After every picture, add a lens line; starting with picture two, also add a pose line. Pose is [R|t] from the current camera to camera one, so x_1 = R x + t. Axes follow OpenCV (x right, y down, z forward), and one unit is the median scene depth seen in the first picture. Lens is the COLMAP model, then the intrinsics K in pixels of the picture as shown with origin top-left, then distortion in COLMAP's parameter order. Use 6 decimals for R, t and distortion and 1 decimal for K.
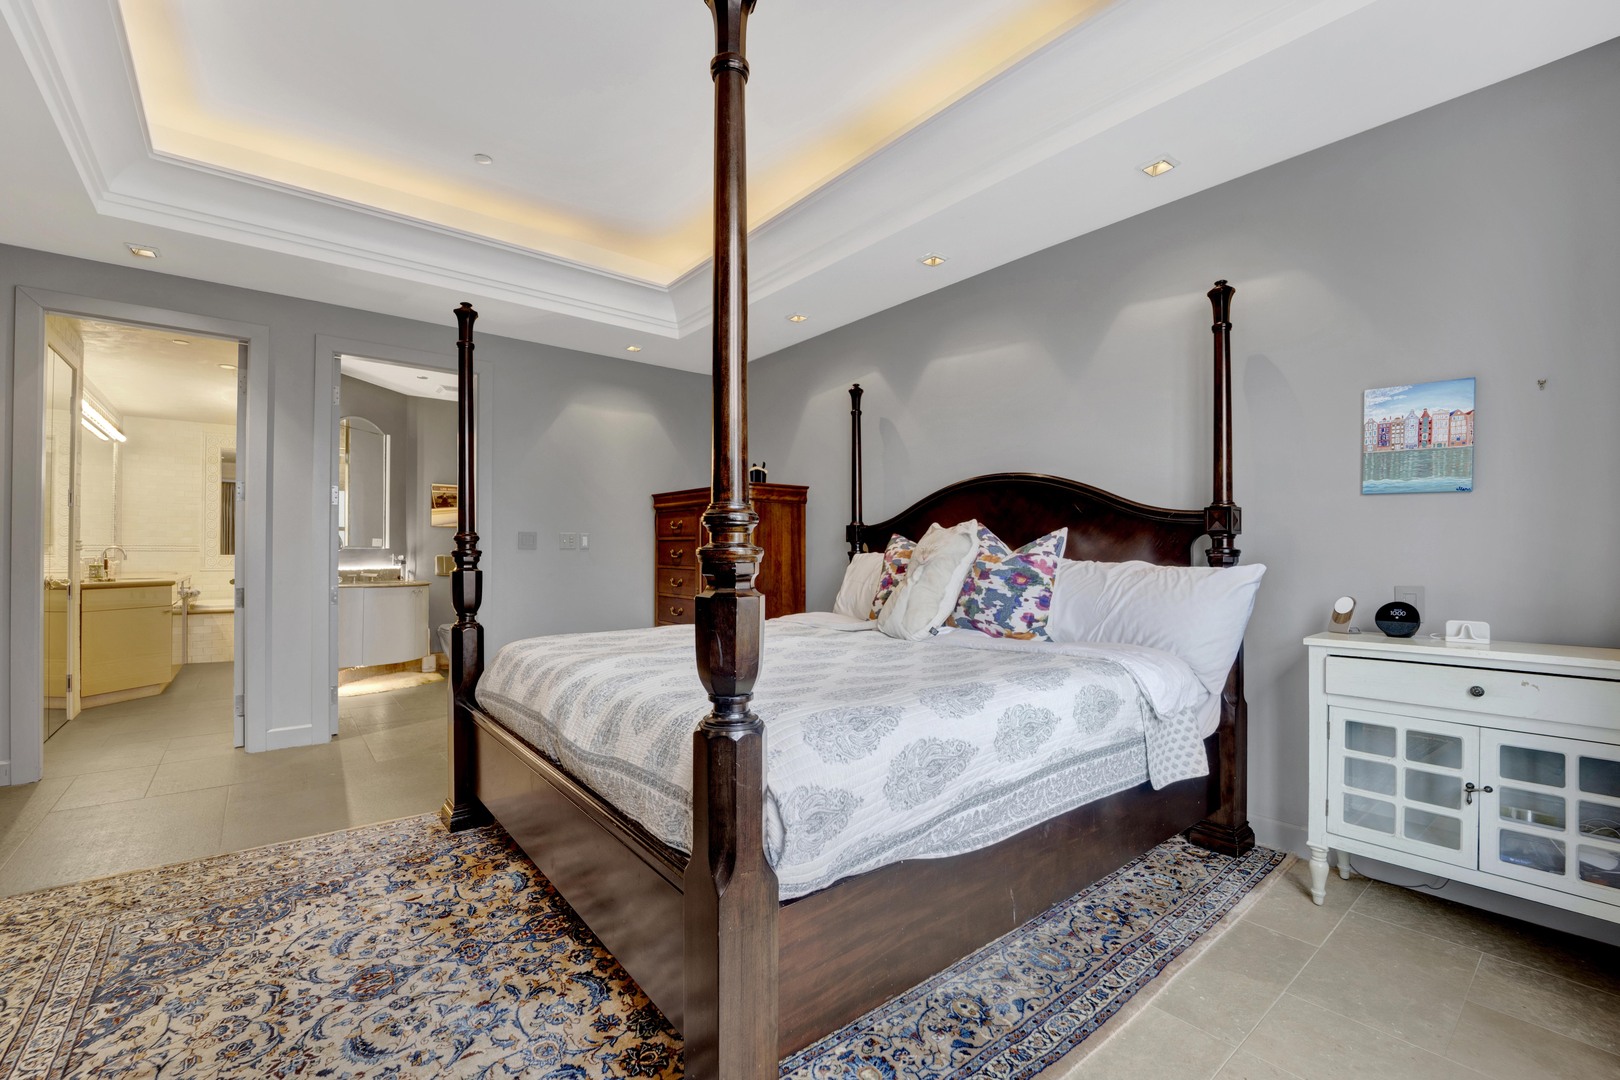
lens RADIAL K [[695.8, 0, 807.4], [0, 695.8, 548.0], [0, 0, 1]] dist [0.000266, 0.000117]
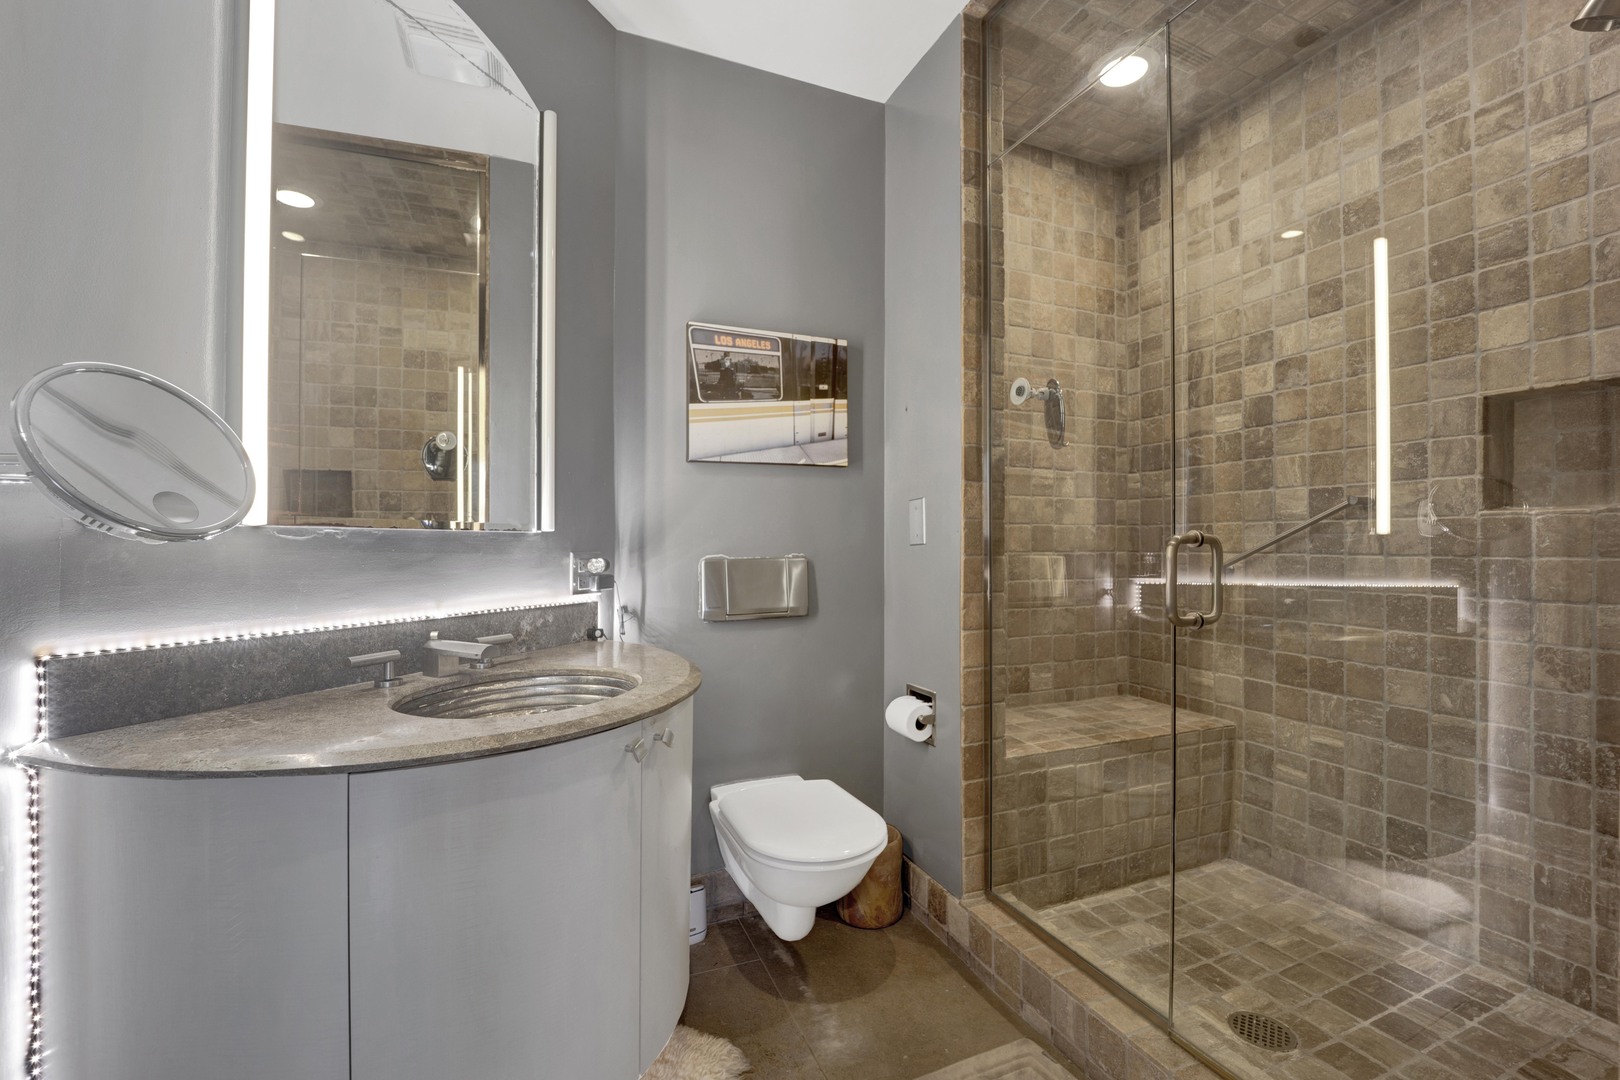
lens RADIAL K [[695.8, 0, 812.3], [0, 695.8, 543.3], [0, 0, 1]] dist [0.000266, 0.000117]
pose [[0.961183, -0.003282, -0.275891, -0.753868], [0.004043, 0.999989, 0.002190, 0.008188], [0.275881, -0.003221, 0.961186, 1.345428]]
